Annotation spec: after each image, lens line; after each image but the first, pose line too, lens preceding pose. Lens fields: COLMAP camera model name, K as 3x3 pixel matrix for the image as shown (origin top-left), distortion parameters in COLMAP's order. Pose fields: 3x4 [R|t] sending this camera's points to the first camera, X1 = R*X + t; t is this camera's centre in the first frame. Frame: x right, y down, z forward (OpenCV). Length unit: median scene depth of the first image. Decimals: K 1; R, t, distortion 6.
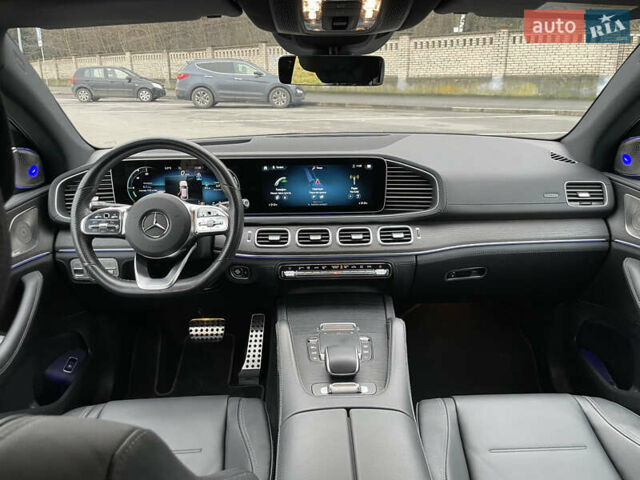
lens RADIAL K [[483.8, 0, 324.7], [0, 483.8, 238.3], [0, 0, 1]] dist [0.082807, -0.111860]
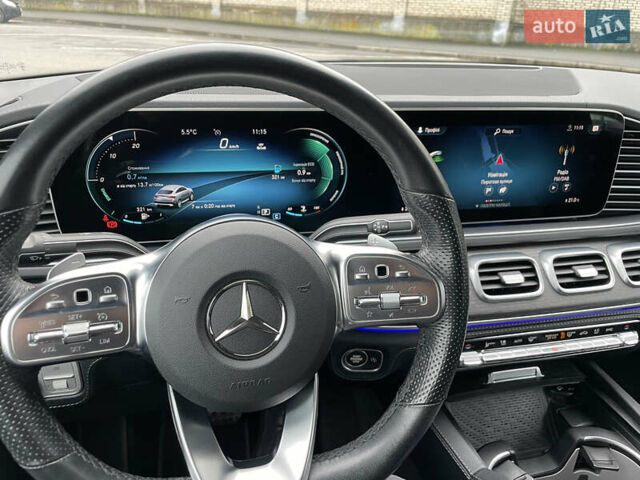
lens RADIAL K [[483.8, 0, 318.8], [0, 483.8, 236.4], [0, 0, 1]] dist [0.082807, -0.111860]
pose [[0.975899, -0.036557, 0.215141, -0.299468], [0.012158, 0.993446, 0.113656, -0.097348], [-0.217886, -0.108301, 0.969947, 0.547019]]
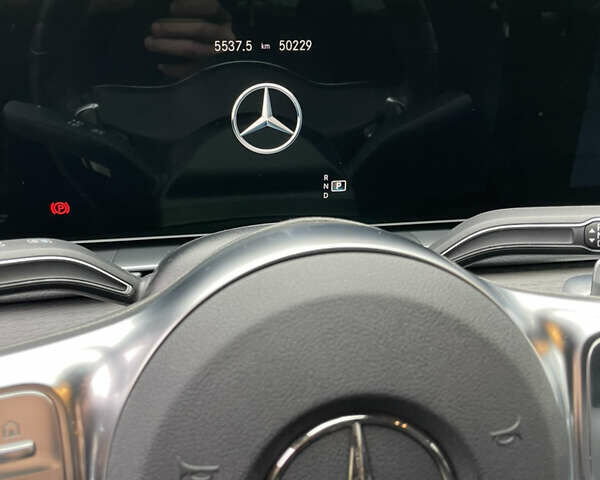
lens RADIAL K [[604.3, 0, 304.0], [0, 604.3, 240.0], [0, 0, 1]] dist [0.054750, 0.000000]
pose [[0.989182, -0.035846, 0.142247, -0.310554], [0.004655, 0.976868, 0.213794, -0.107198], [-0.146620, -0.210819, 0.966467, 0.701103]]
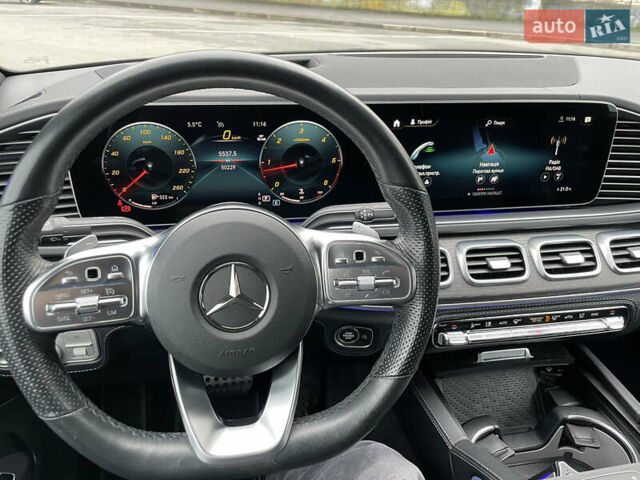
lens RADIAL K [[483.8, 0, 318.2], [0, 483.8, 231.2], [0, 0, 1]] dist [0.082807, -0.111860]
pose [[0.985909, -0.028831, 0.164781, -0.279453], [0.005144, 0.989795, 0.142403, -0.105582], [-0.167205, -0.139549, 0.975996, 0.510624]]
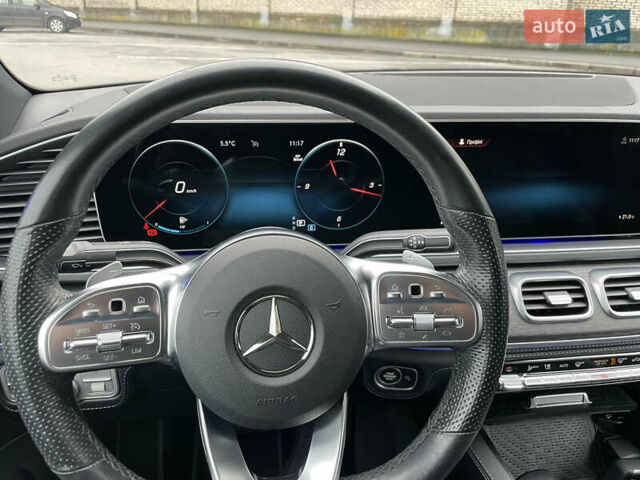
lens RADIAL K [[483.8, 0, 314.3], [0, 483.8, 232.7], [0, 0, 1]] dist [0.082807, -0.111860]
pose [[0.992212, -0.008422, 0.124274, -0.293367], [-0.003459, 0.995464, 0.095080, -0.103031], [-0.124511, -0.094769, 0.987682, 0.551324]]
